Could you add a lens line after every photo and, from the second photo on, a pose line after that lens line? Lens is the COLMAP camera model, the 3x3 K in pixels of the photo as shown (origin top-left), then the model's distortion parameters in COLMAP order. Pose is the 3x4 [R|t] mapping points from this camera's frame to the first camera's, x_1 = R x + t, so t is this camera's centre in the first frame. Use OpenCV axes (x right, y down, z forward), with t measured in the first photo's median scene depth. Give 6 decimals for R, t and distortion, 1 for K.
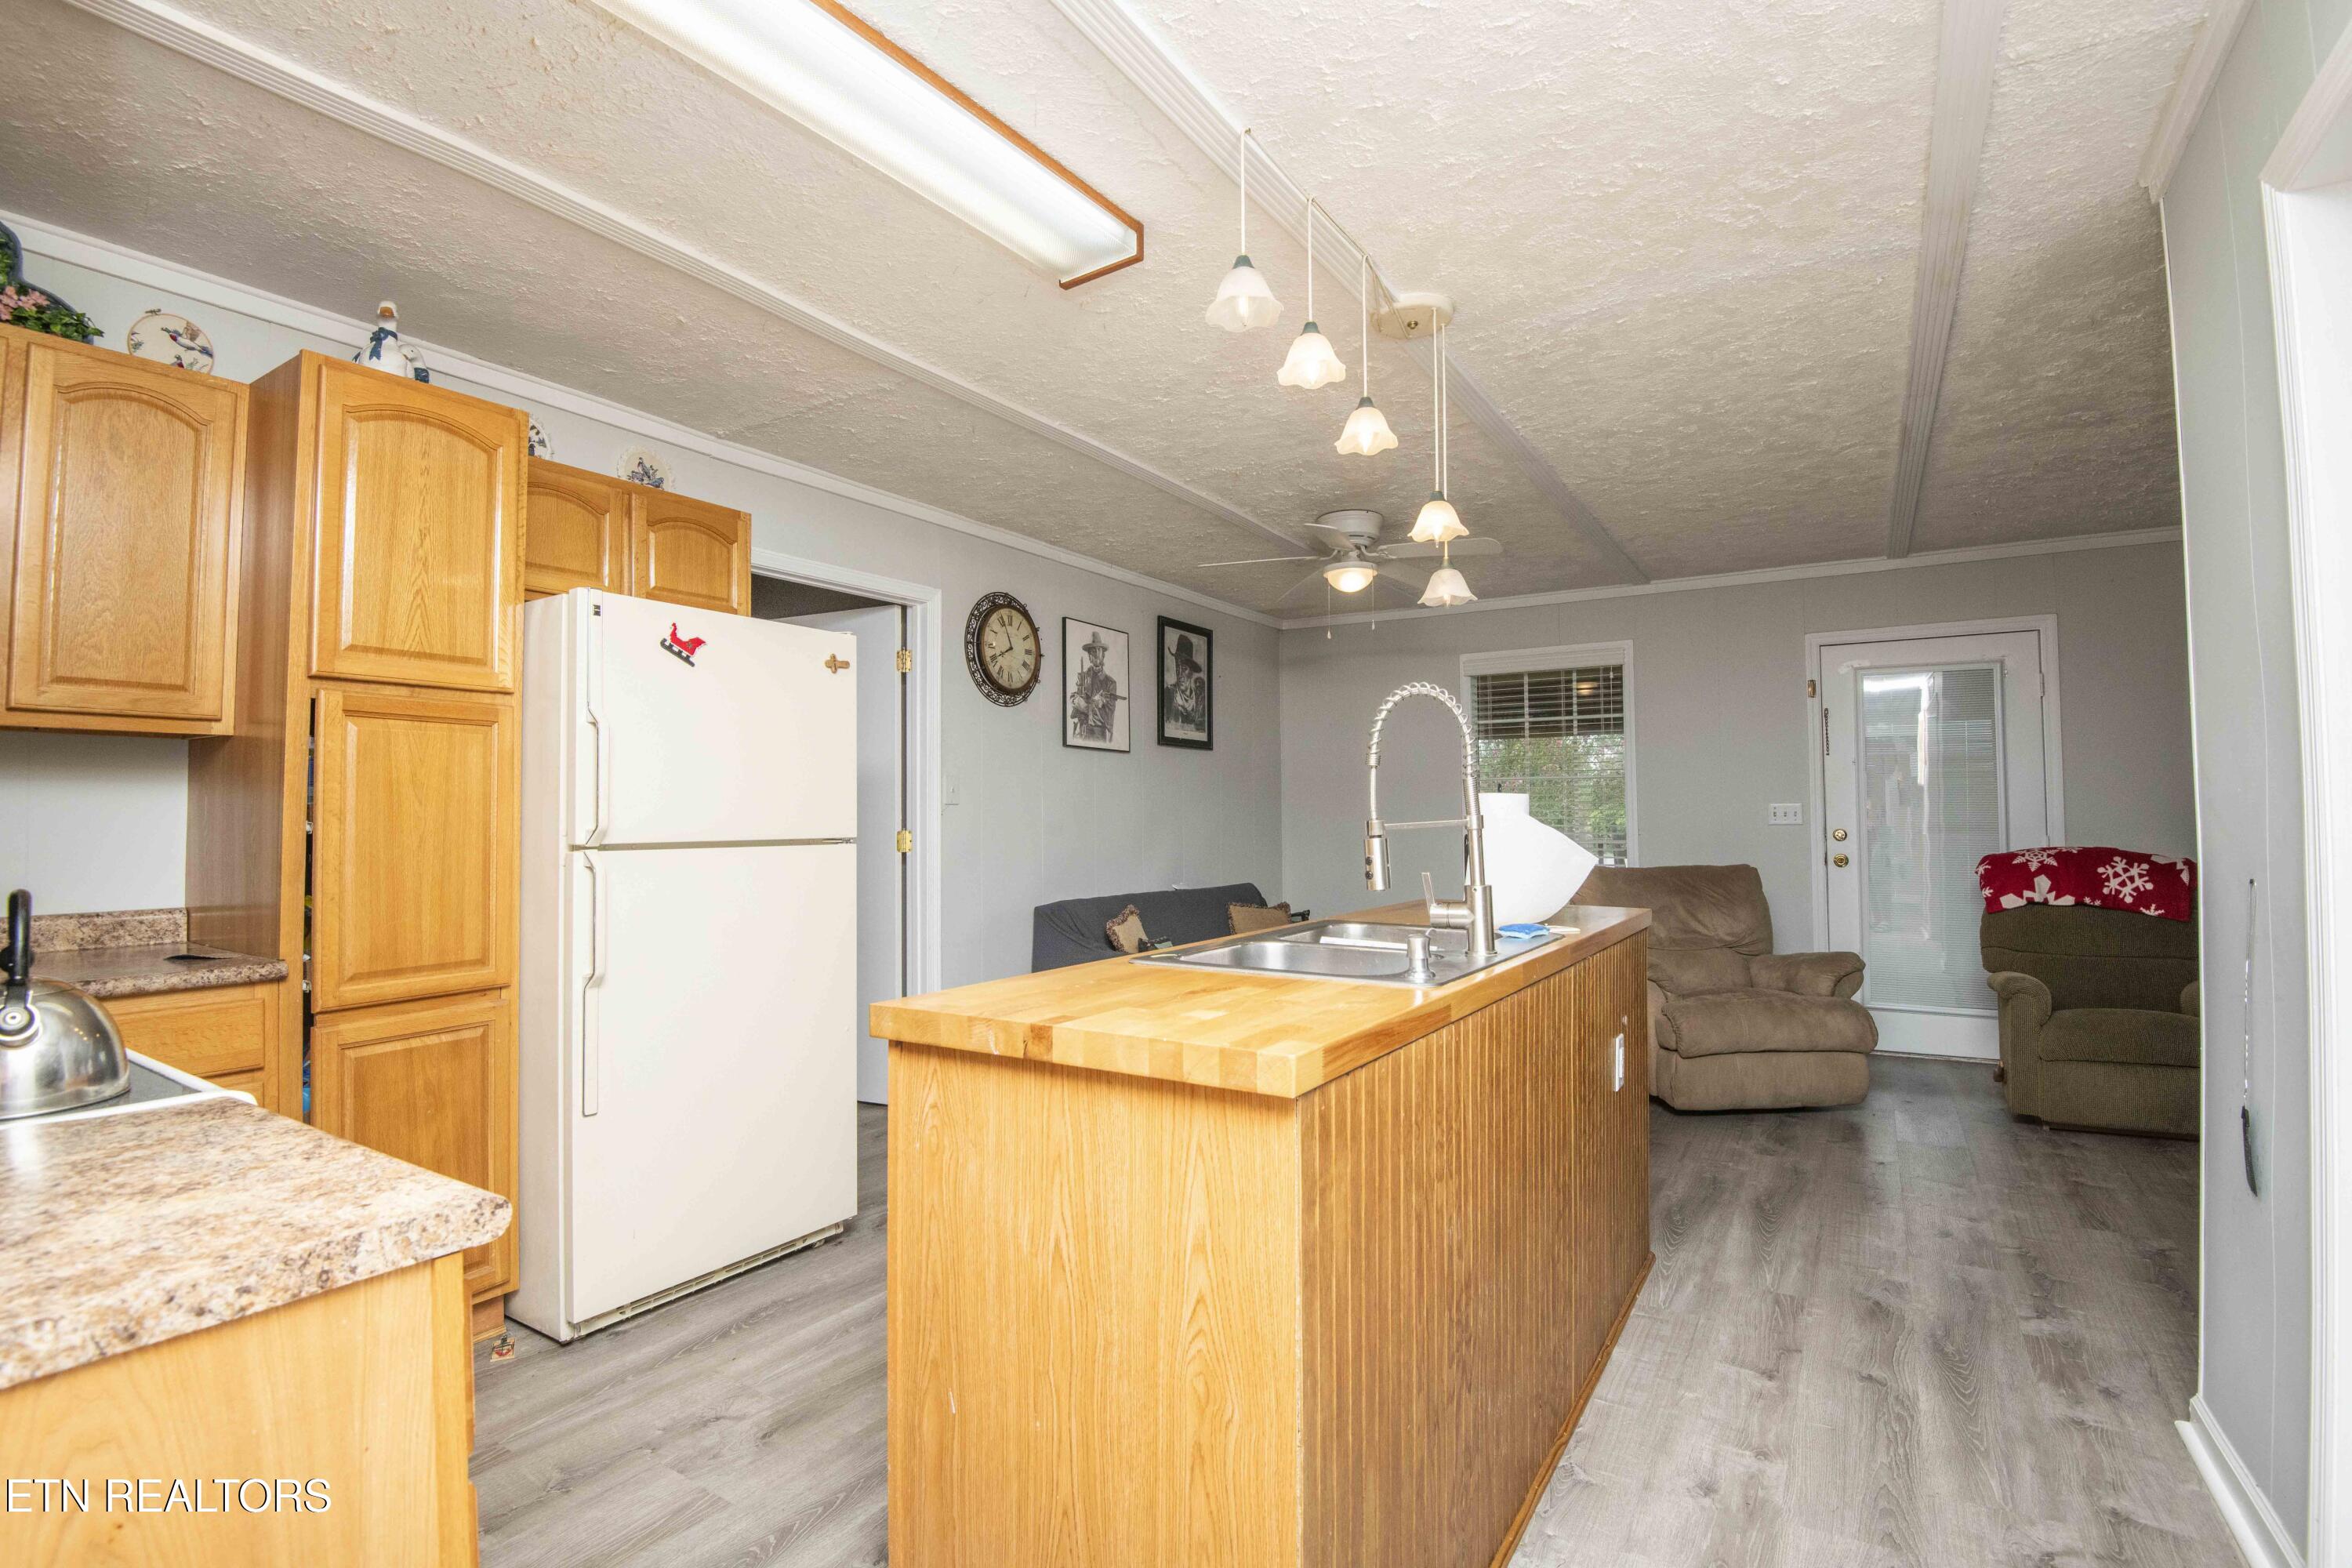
lens RADIAL K [[1085.9, 0, 1192.9], [0, 1085.9, 780.6], [0, 0, 1]] dist [-0.024060, -0.010445]
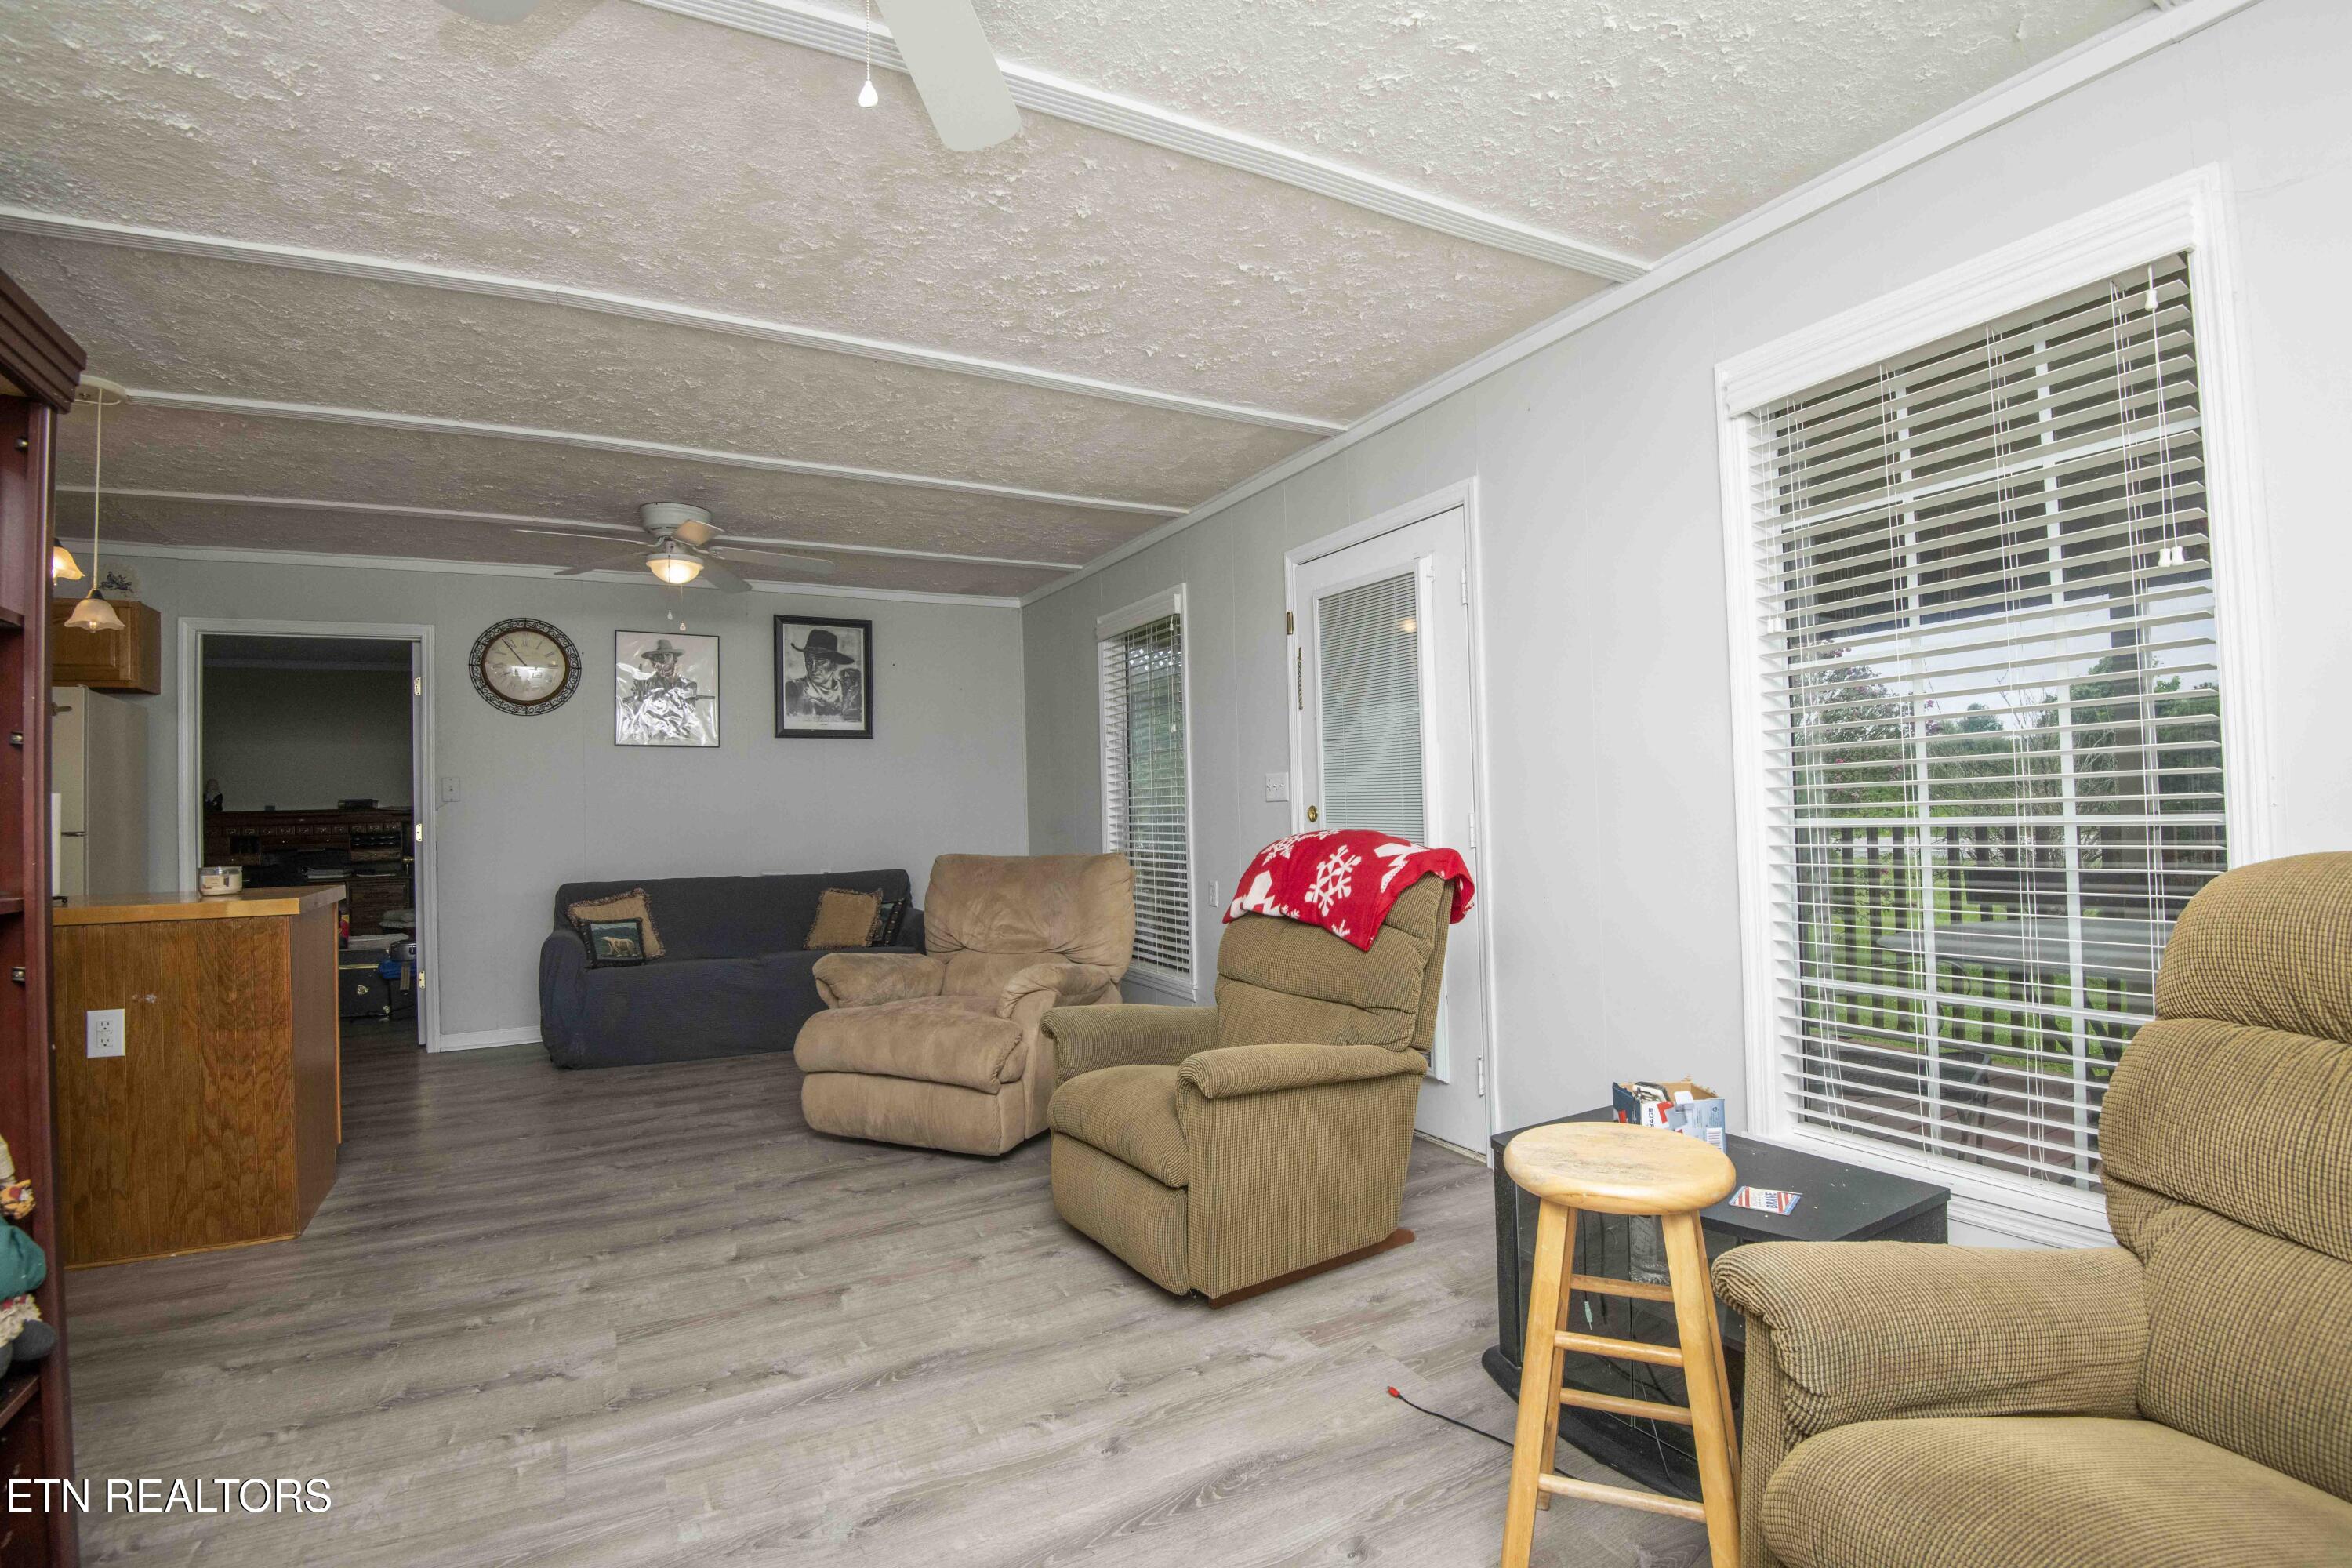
lens RADIAL K [[1085.9, 0, 1181.7], [0, 1085.9, 778.7], [0, 0, 1]] dist [-0.024060, -0.010445]
pose [[0.869833, -0.030680, -0.492392, 0.821094], [0.037000, 0.999310, 0.003096, 0.018538], [0.491958, -0.020911, 0.870368, 0.273099]]
